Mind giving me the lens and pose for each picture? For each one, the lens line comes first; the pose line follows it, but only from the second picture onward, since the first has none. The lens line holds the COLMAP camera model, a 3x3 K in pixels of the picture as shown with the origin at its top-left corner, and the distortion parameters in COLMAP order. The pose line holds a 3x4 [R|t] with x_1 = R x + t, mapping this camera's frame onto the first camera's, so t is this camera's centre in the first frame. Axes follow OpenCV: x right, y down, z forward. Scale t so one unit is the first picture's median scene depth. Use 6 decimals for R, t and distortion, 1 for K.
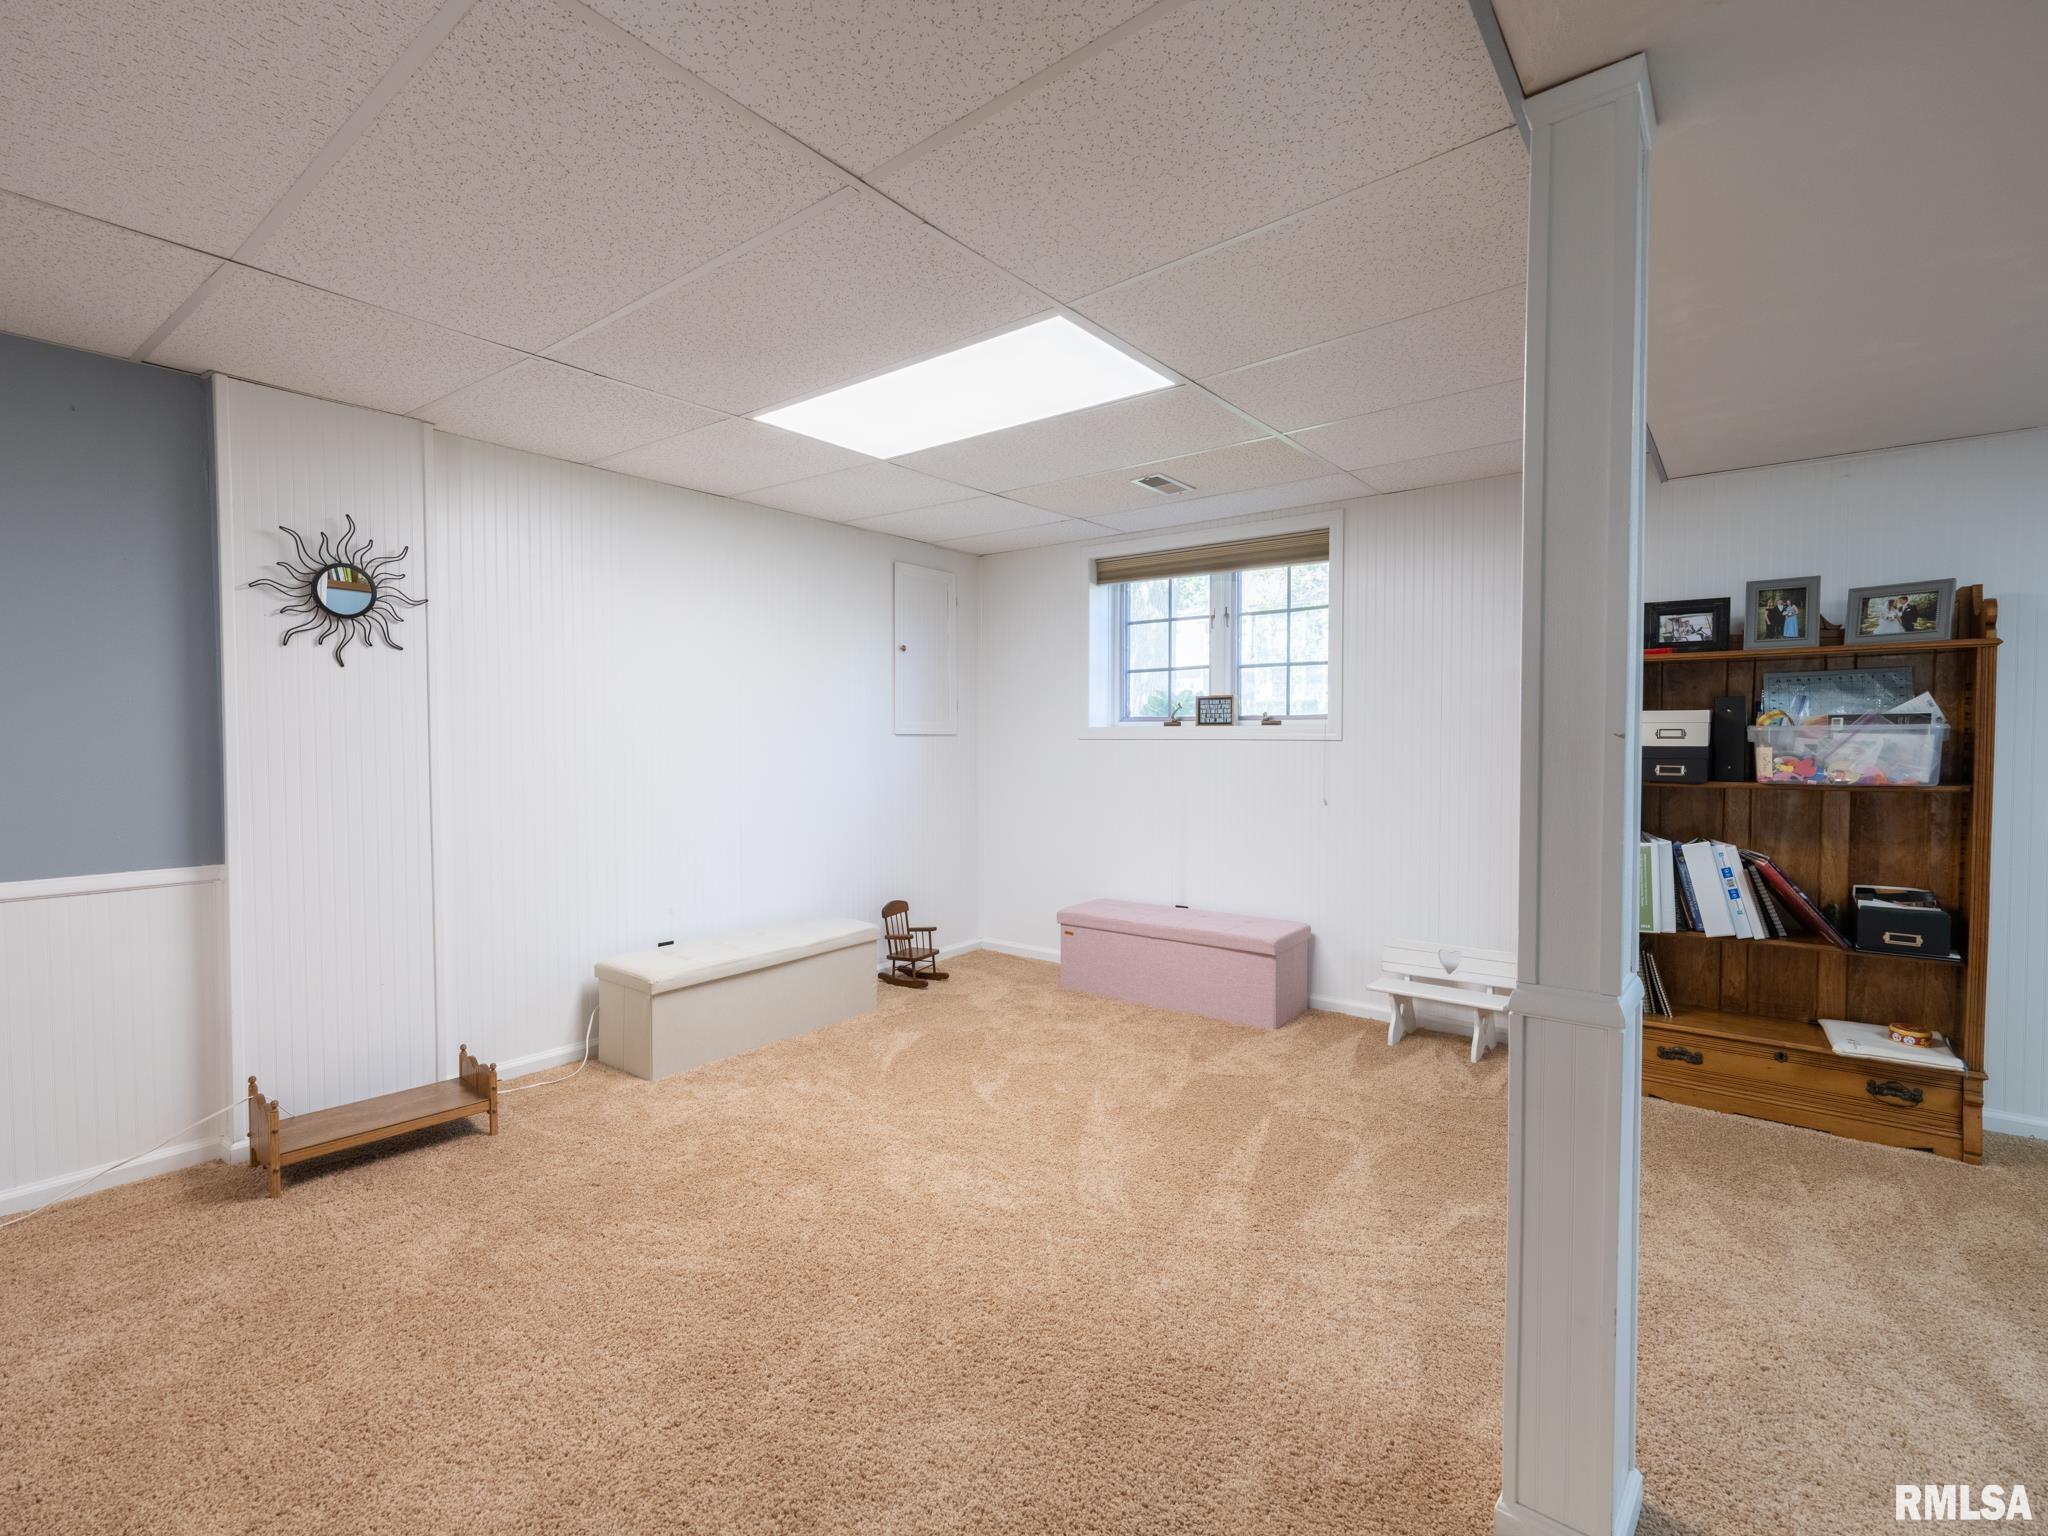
lens RADIAL K [[946.5, 0, 1020.9], [0, 946.5, 763.7], [0, 0, 1]] dist [0.004581, 0.000476]
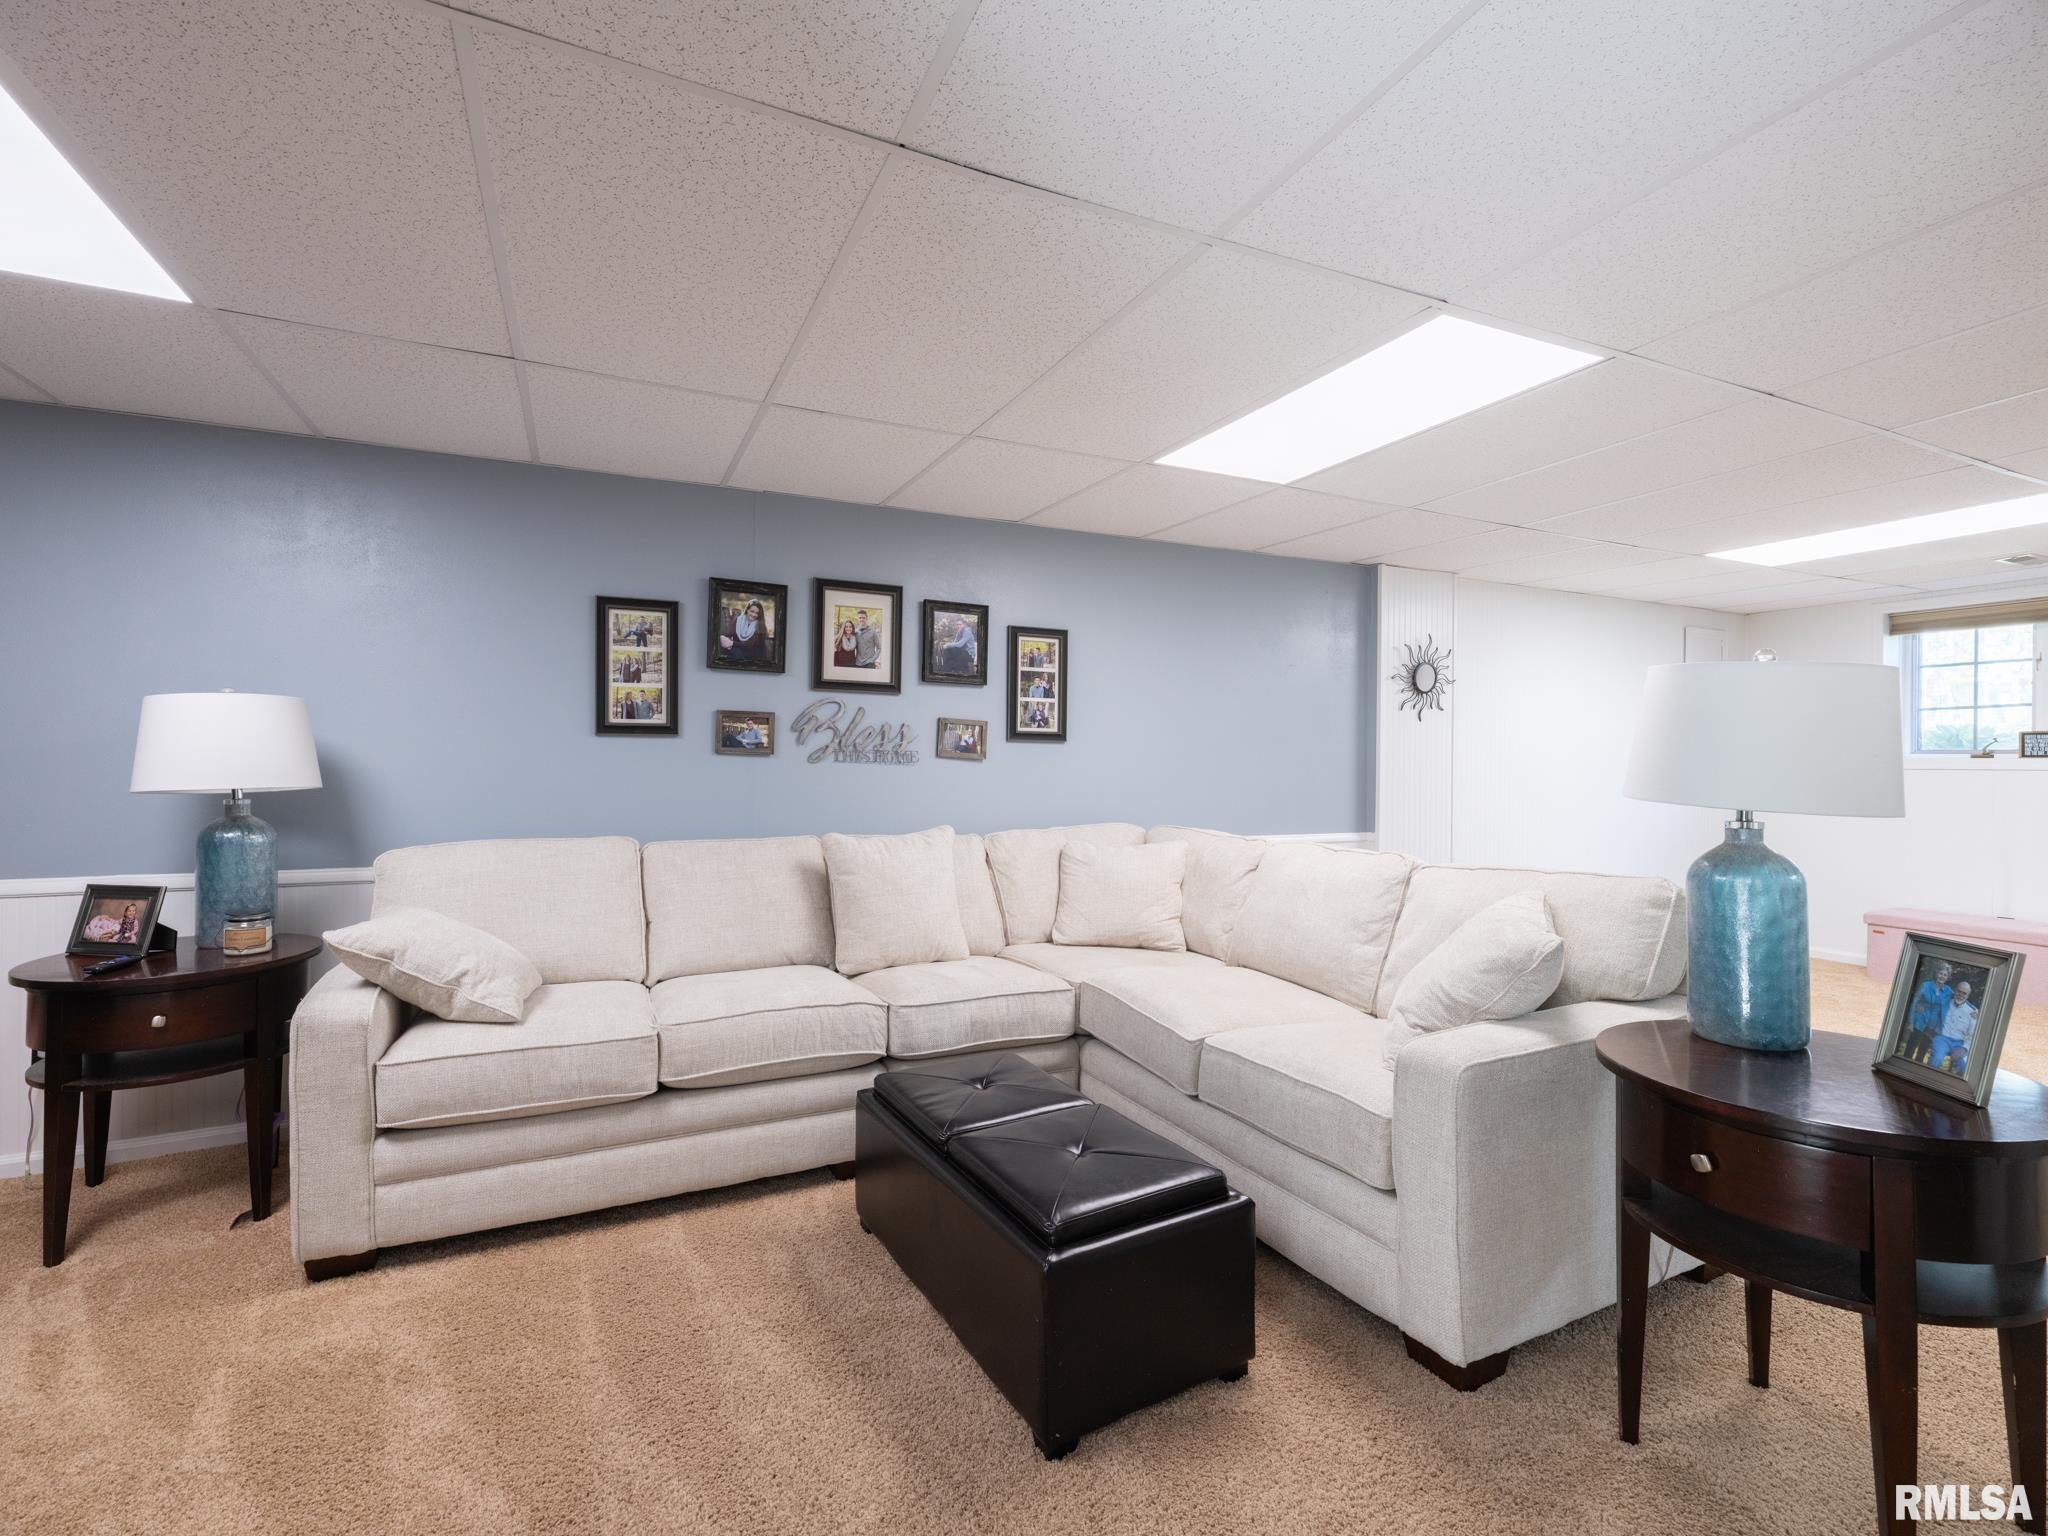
lens RADIAL K [[946.5, 0, 1023.0], [0, 946.5, 749.5], [0, 0, 1]] dist [0.004581, 0.000476]
pose [[0.898939, 0.003956, -0.438056, -0.588733], [-0.021824, 0.999122, -0.035763, 0.024825], [0.437529, 0.041709, 0.898236, -0.822569]]
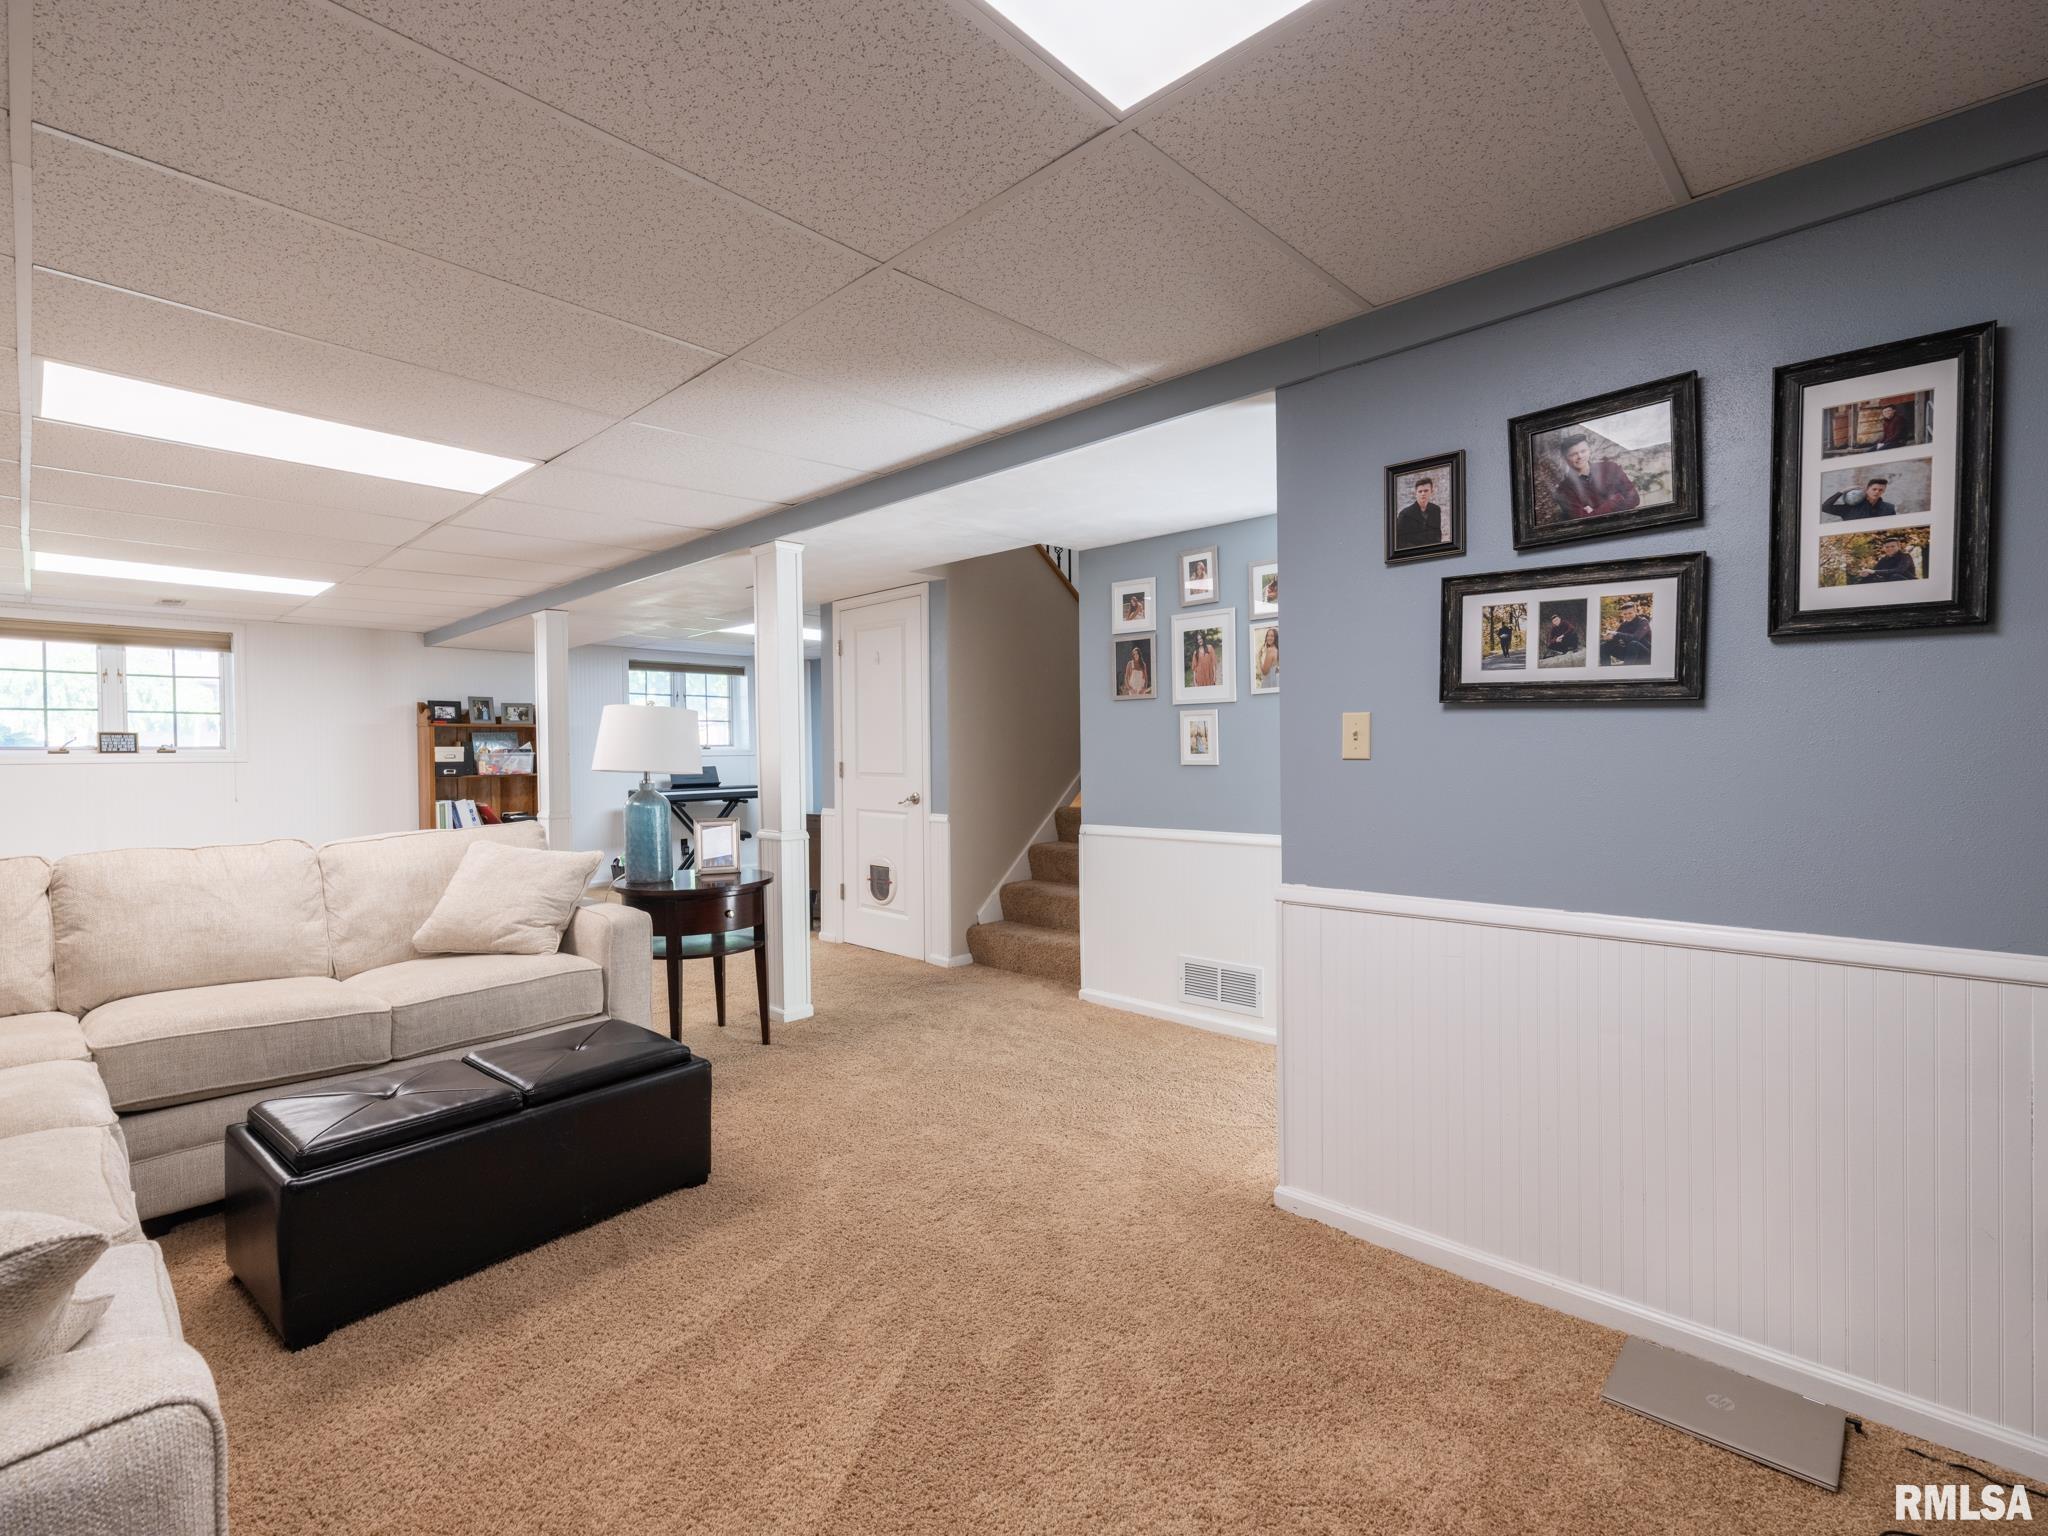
lens RADIAL K [[946.5, 0, 1023.8], [0, 946.5, 765.7], [0, 0, 1]] dist [0.004581, 0.000476]
pose [[0.099329, -0.014478, 0.994949, -1.607121], [0.041398, 0.999089, 0.010405, 0.028019], [-0.994193, 0.040156, 0.099838, -0.717514]]
